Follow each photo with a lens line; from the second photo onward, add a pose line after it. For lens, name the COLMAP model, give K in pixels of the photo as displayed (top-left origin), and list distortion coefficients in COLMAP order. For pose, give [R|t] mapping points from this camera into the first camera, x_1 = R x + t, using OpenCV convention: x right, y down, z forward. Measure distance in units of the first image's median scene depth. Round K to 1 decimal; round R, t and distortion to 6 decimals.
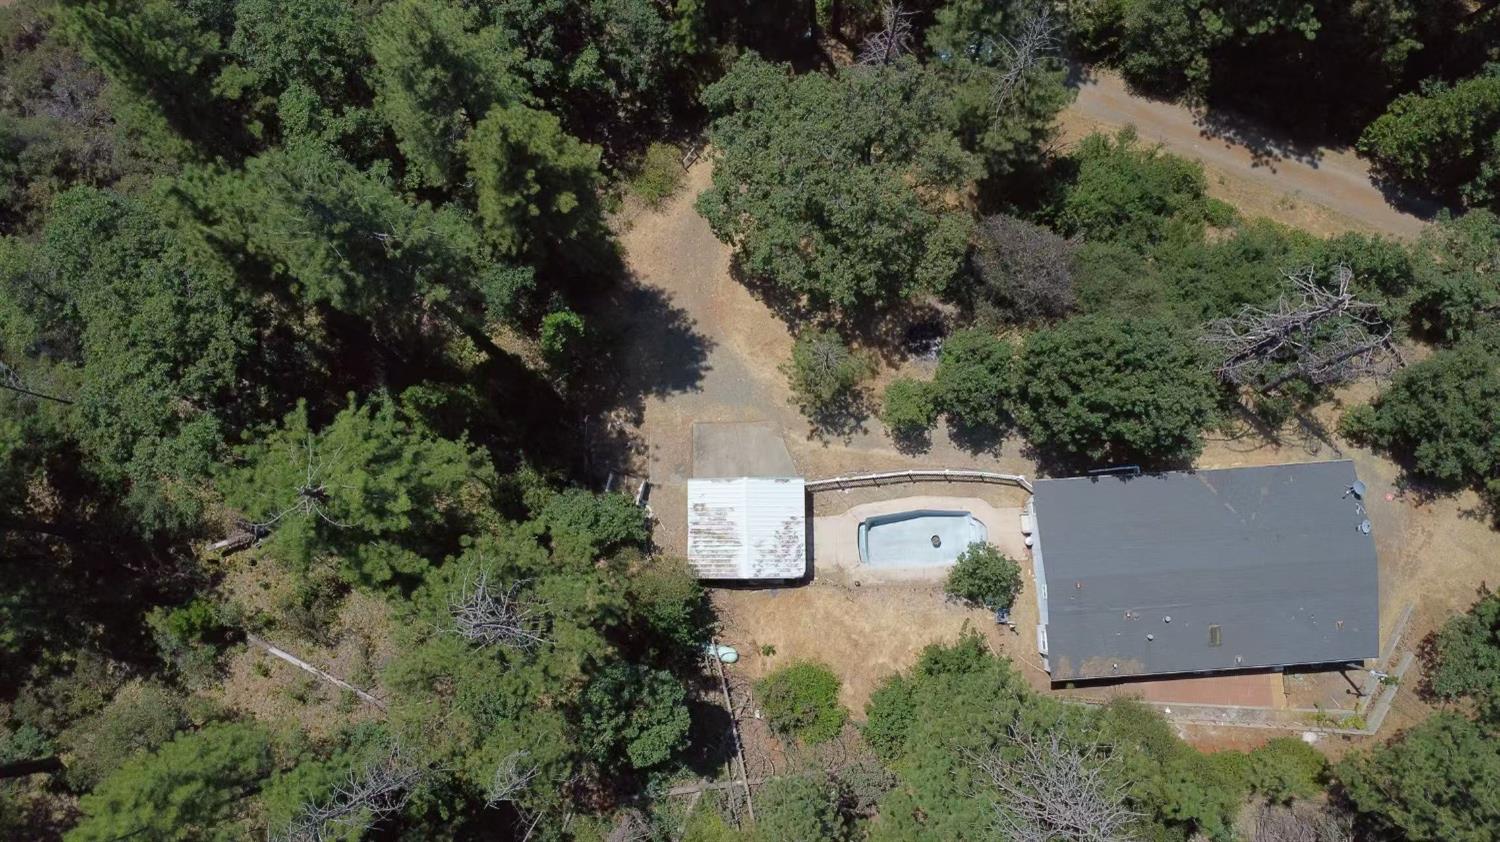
lens RADIAL K [[1091.4, 0, 752.6], [0, 1091.4, 420.8], [0, 0, 1]] dist [-0.009725, -0.006195]
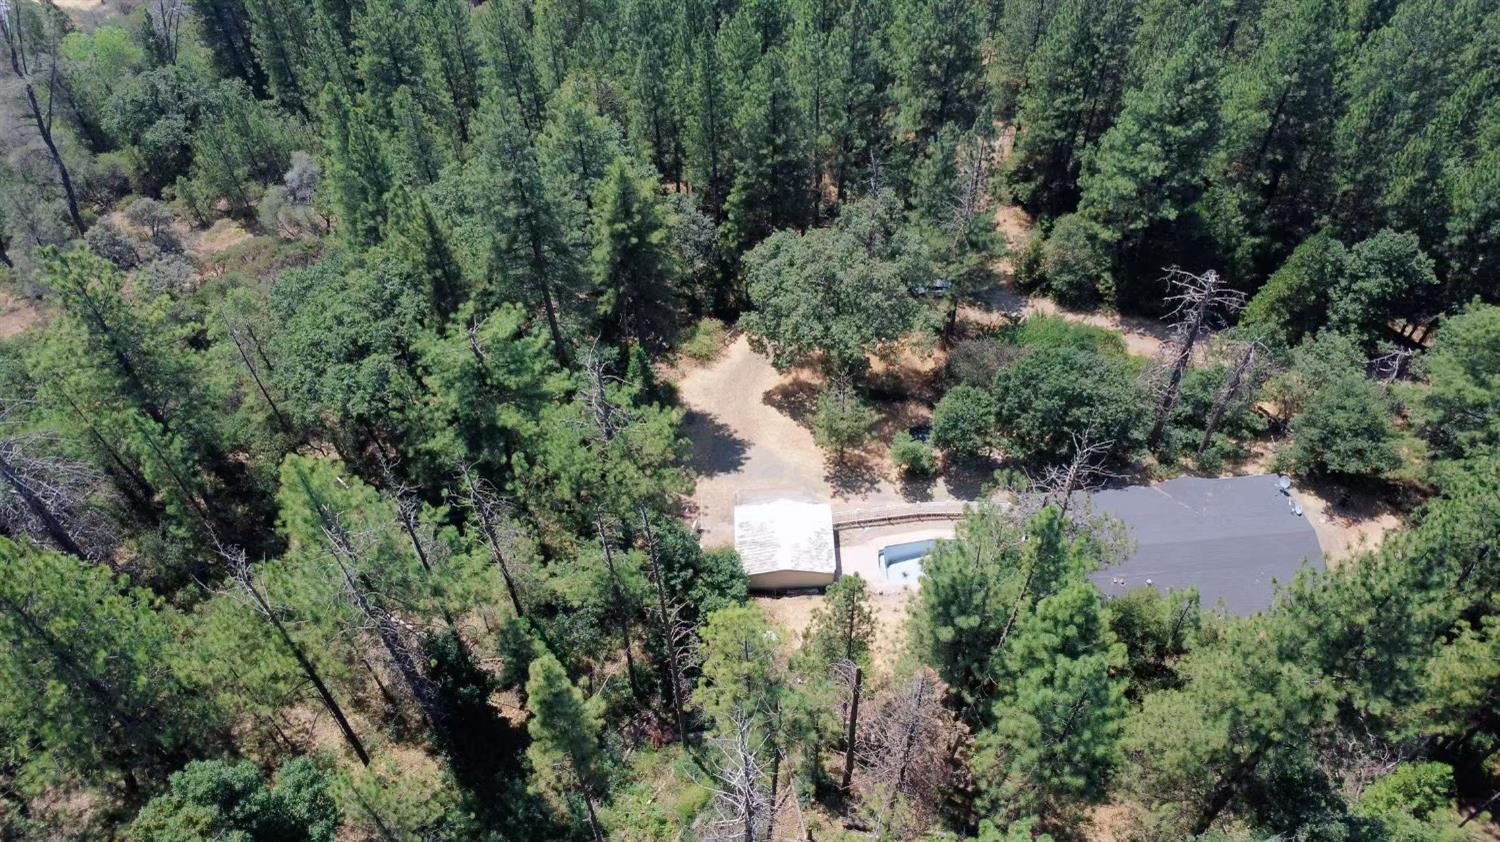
lens RADIAL K [[1091.4, 0, 747.1], [0, 1091.4, 422.3], [0, 0, 1]] dist [-0.009725, -0.006195]
pose [[0.999877, -0.015687, -0.000226, -0.041057], [0.013335, 0.857378, -0.514515, 0.564799], [0.008265, 0.514449, 0.857481, -0.080863]]
